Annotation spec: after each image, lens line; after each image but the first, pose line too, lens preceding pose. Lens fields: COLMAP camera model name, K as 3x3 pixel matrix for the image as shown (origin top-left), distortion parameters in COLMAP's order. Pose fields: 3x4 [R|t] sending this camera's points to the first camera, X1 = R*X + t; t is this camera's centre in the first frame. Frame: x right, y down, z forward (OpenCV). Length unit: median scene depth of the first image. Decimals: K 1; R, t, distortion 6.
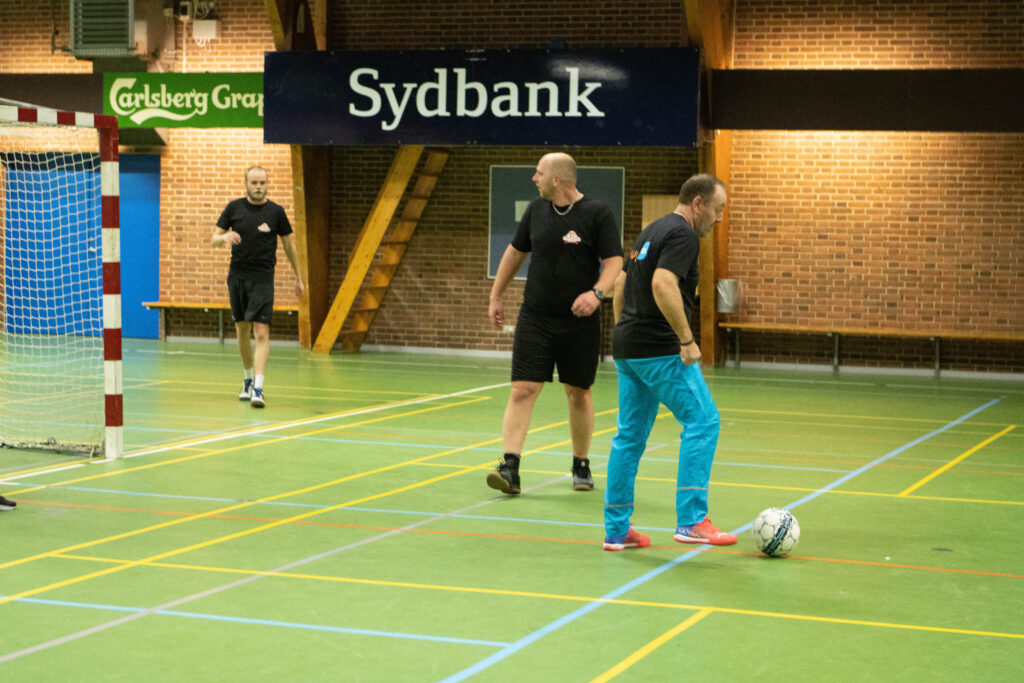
lens RADIAL K [[2172.5, 0, 512.6], [0, 2172.5, 340.0], [0, 0, 1]] dist [0.068636, 0.000000]
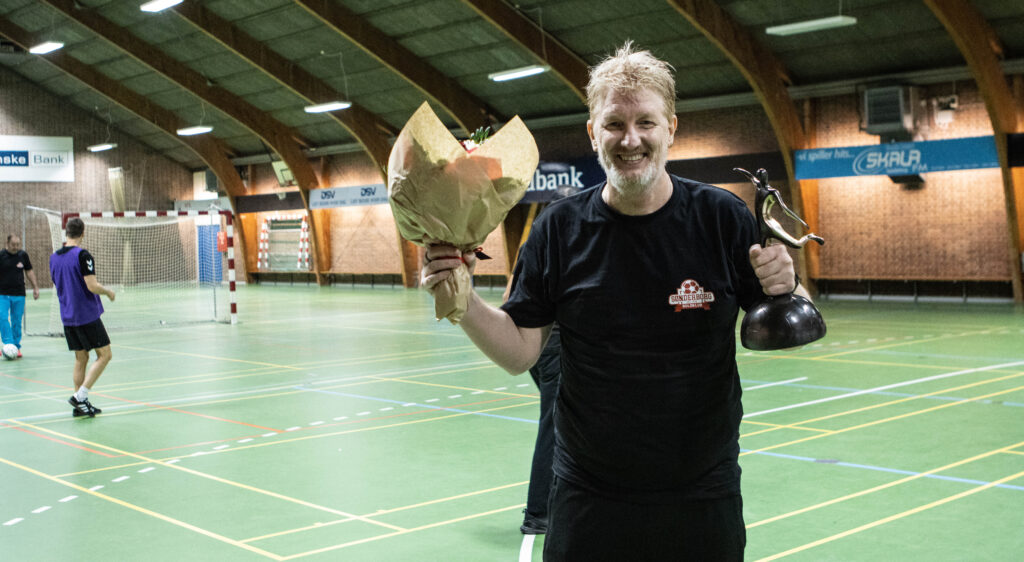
lens RADIAL K [[1232.4, 0, 517.7], [0, 1232.4, 280.1], [0, 0, 1]] dist [0.044236, 0.000000]
pose [[0.887851, -0.025626, -0.459417, 0.531467], [0.018228, 0.999623, -0.020532, 0.020202], [0.459770, 0.009855, 0.887983, -0.180734]]
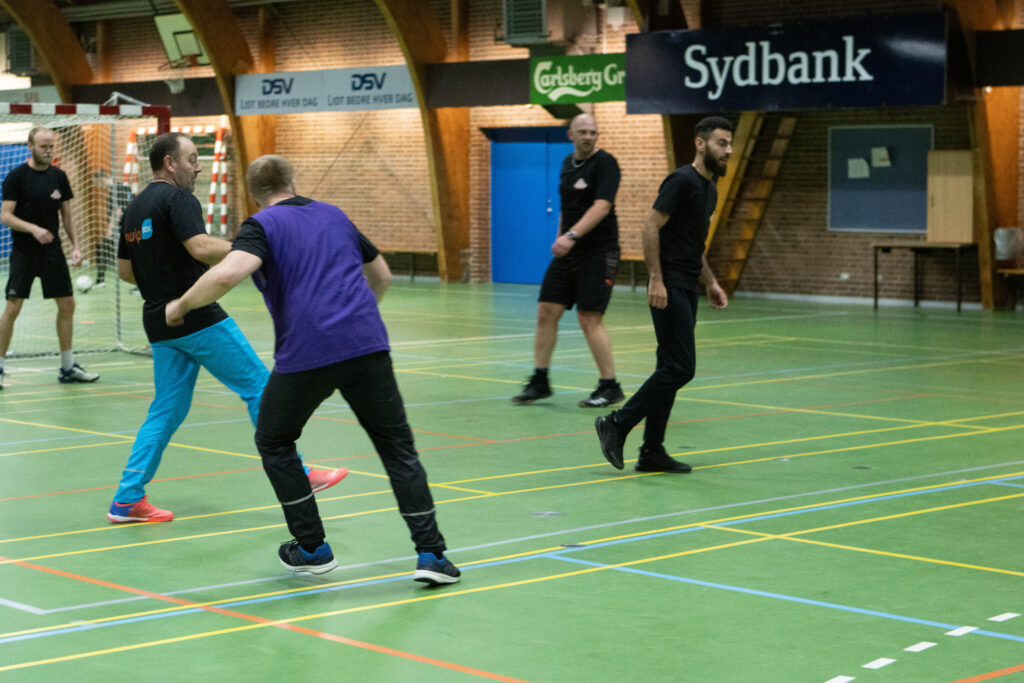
lens RADIAL K [[2333.1, 0, 508.0], [0, 2333.1, 341.6], [0, 0, 1]] dist [0.129591, 0.000000]
pose [[0.891617, 0.011816, -0.452637, 0.379042], [-0.007588, 0.999909, 0.011156, 0.015687], [0.452727, -0.006512, 0.891625, -0.124396]]
